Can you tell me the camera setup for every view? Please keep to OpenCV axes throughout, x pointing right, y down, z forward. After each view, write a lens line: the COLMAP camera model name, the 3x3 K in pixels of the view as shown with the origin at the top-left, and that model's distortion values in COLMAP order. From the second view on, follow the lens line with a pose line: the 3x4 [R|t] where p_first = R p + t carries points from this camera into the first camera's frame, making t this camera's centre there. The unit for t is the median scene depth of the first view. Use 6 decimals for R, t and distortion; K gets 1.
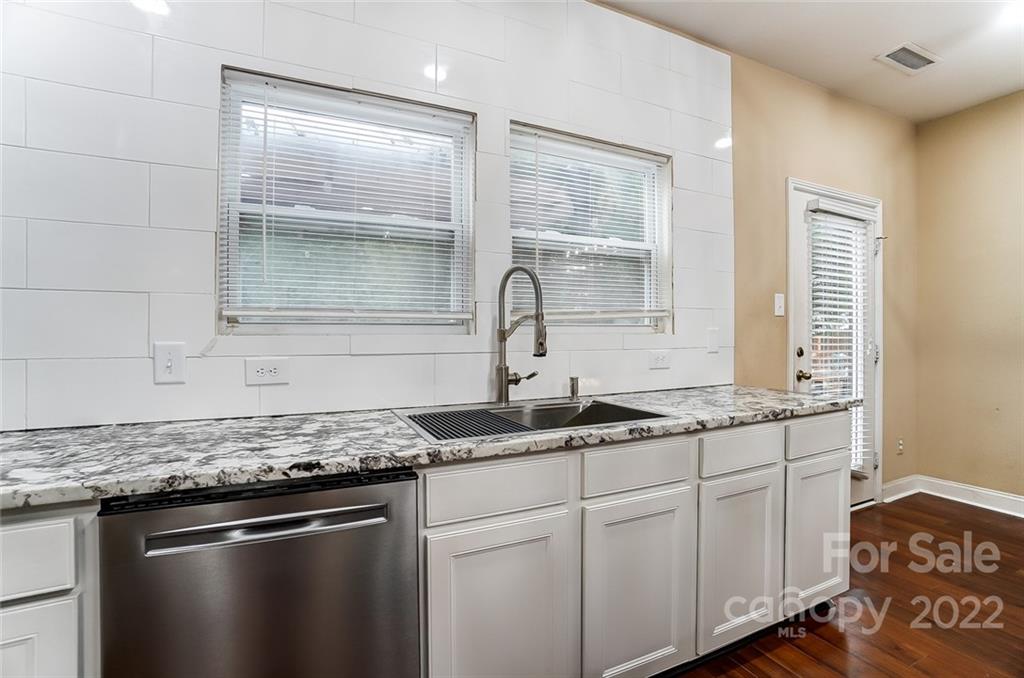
lens RADIAL K [[449.6, 0, 502.1], [0, 449.6, 339.4], [0, 0, 1]] dist [-0.066940, 0.022665]
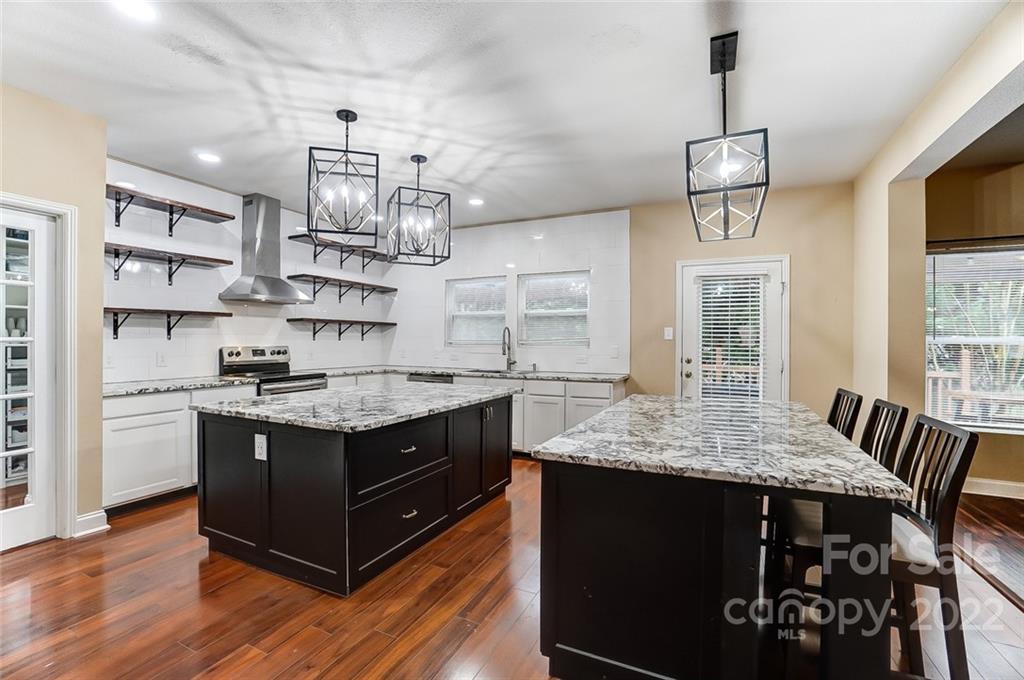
lens RADIAL K [[451.1, 0, 500.8], [0, 451.1, 339.4], [0, 0, 1]] dist [-0.062477, 0.021278]
pose [[0.632699, 0.005002, -0.774382, 2.540103], [-0.010925, 0.999937, -0.002468, -0.067762], [0.774321, 0.010022, 0.632714, -1.093882]]
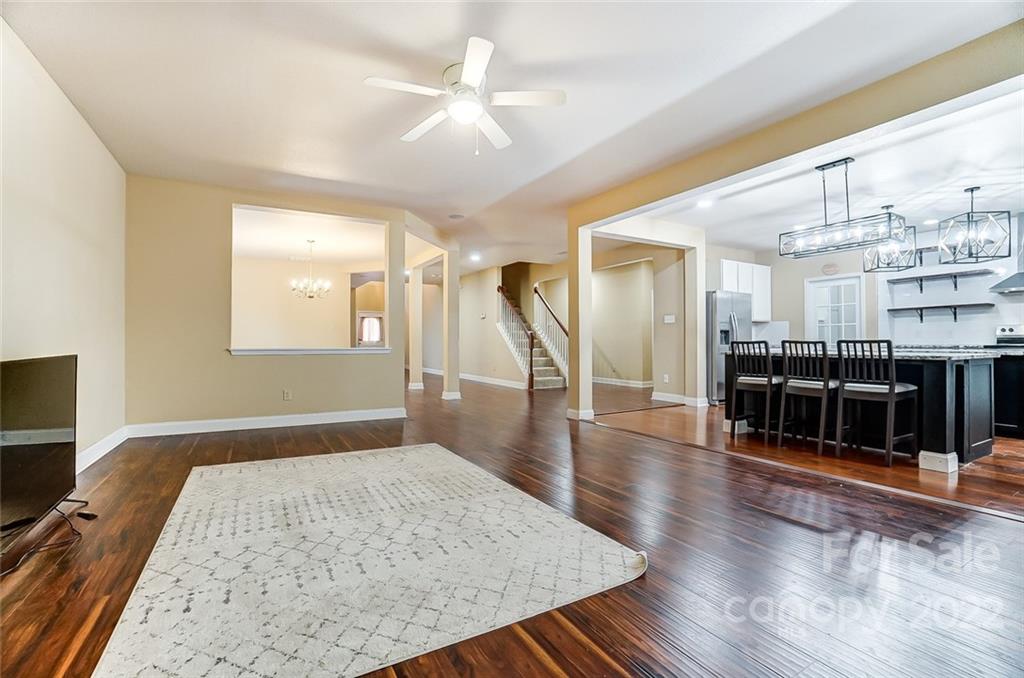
lens RADIAL K [[449.6, 0, 502.1], [0, 449.6, 339.4], [0, 0, 1]] dist [-0.066940, 0.022665]
pose [[-0.997334, 0.010581, -0.072199, 4.106533], [0.010517, 0.999944, 0.001265, 0.060938], [0.072209, 0.000503, -0.997389, 2.734865]]
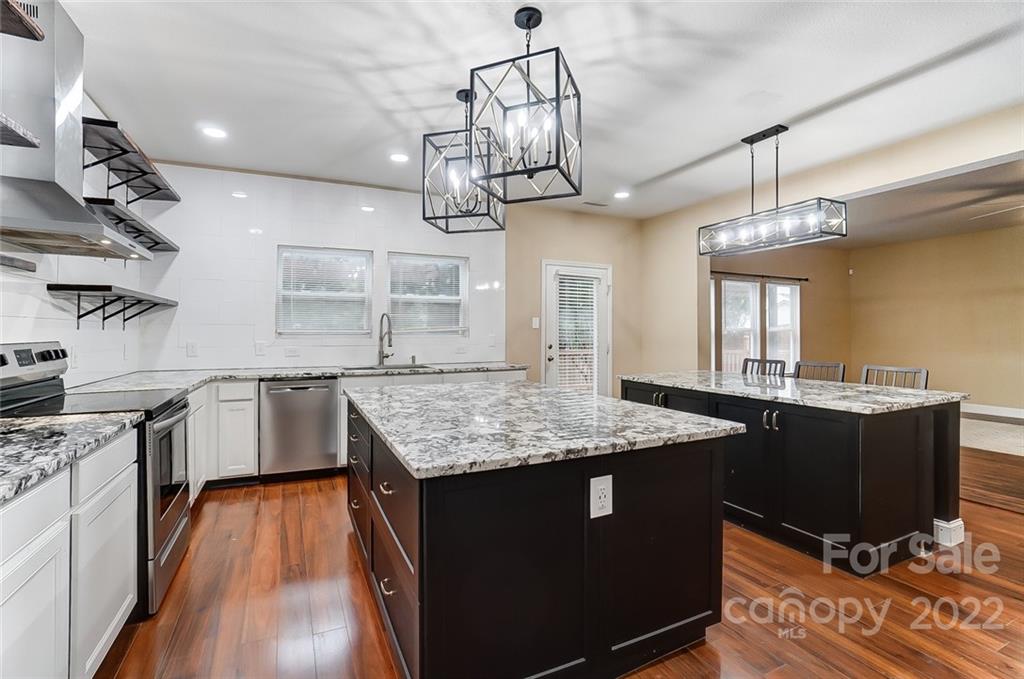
lens RADIAL K [[454.5, 0, 499.5], [0, 454.5, 324.7], [0, 0, 1]] dist [-0.049344, 0.021996]
pose [[0.999962, 0.005565, 0.006678, 0.705599], [-0.005438, 0.999807, -0.018856, -0.049224], [-0.006781, 0.018819, 0.999800, -1.728171]]
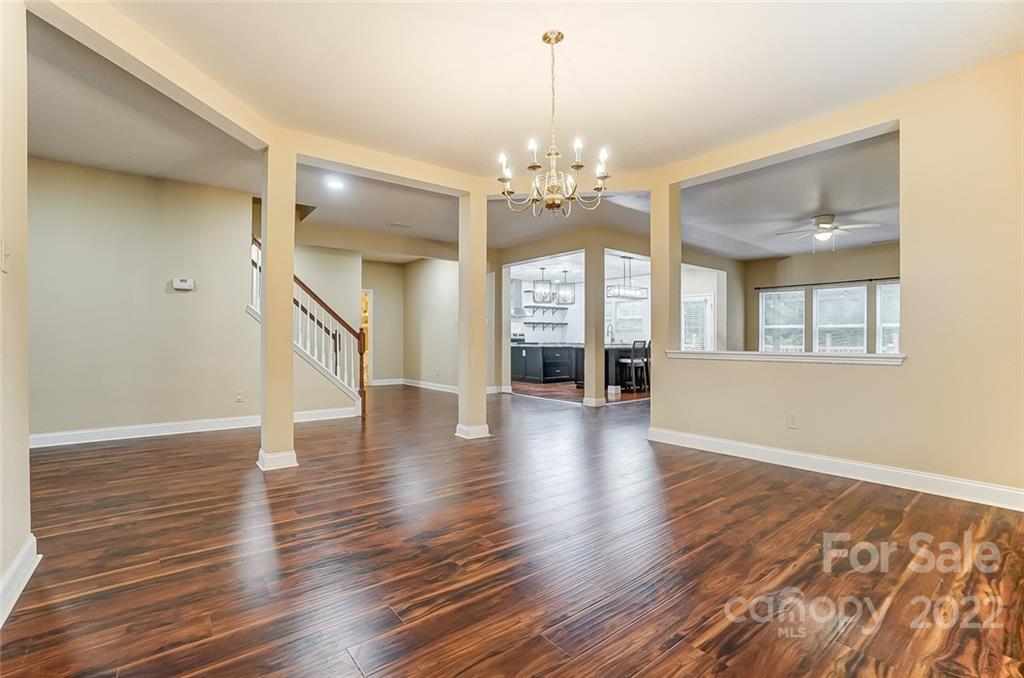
lens RADIAL K [[449.6, 0, 502.1], [0, 449.6, 339.4], [0, 0, 1]] dist [-0.066940, 0.022665]
pose [[0.231368, 0.006337, -0.972846, 7.044926], [-0.008547, 0.999953, 0.004481, 0.070937], [0.972829, 0.007278, 0.231412, -2.557398]]
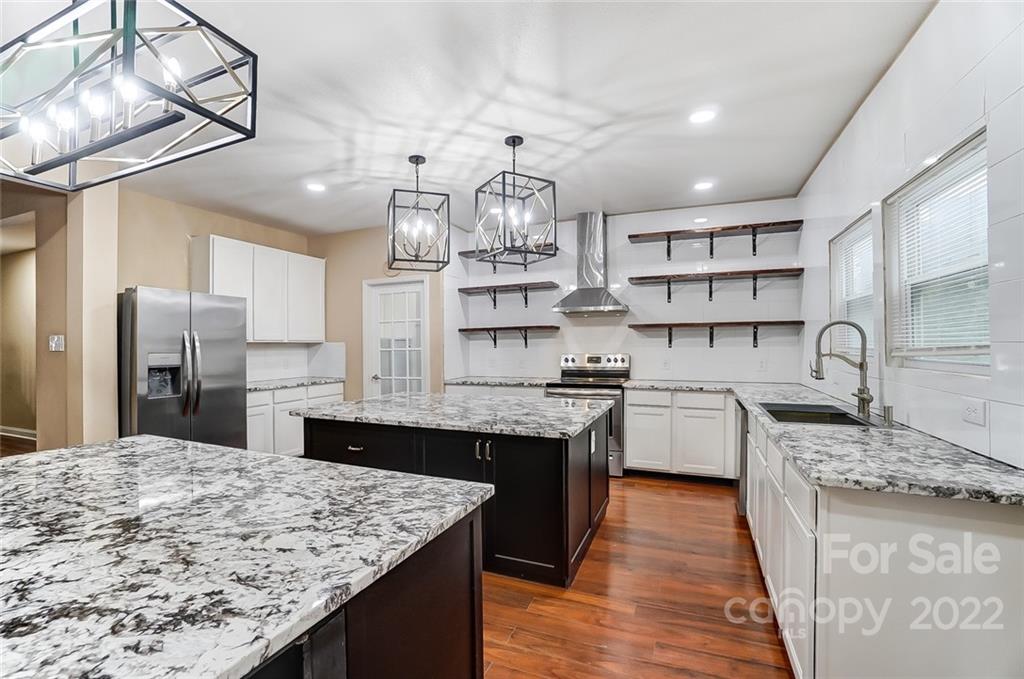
lens RADIAL K [[451.8, 0, 501.2], [0, 451.8, 344.0], [0, 0, 1]] dist [-0.054427, 0.010663]
pose [[-0.739416, 0.012022, -0.673142, 1.910494], [0.008990, 0.999928, 0.007984, -0.110213], [0.673189, -0.000148, -0.739470, 1.335231]]
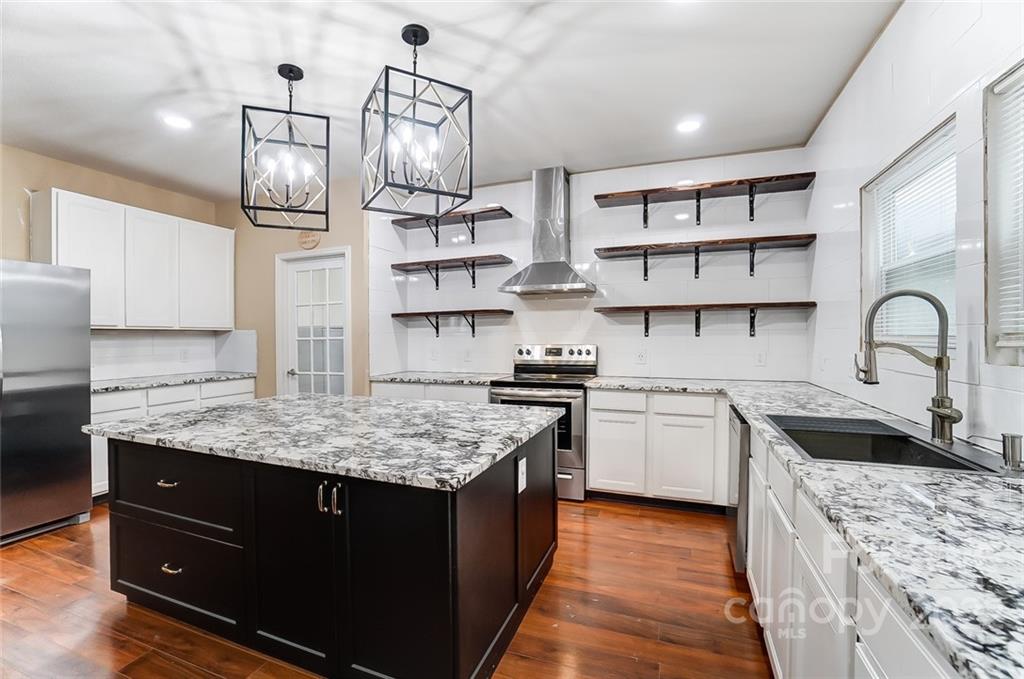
lens RADIAL K [[451.1, 0, 500.8], [0, 451.1, 338.9], [0, 0, 1]] dist [-0.062477, 0.021278]
pose [[-0.720386, 0.015366, -0.693404, 1.310000], [0.006343, 0.999859, 0.015567, -0.083653], [0.693545, 0.006816, -0.720381, 1.077343]]
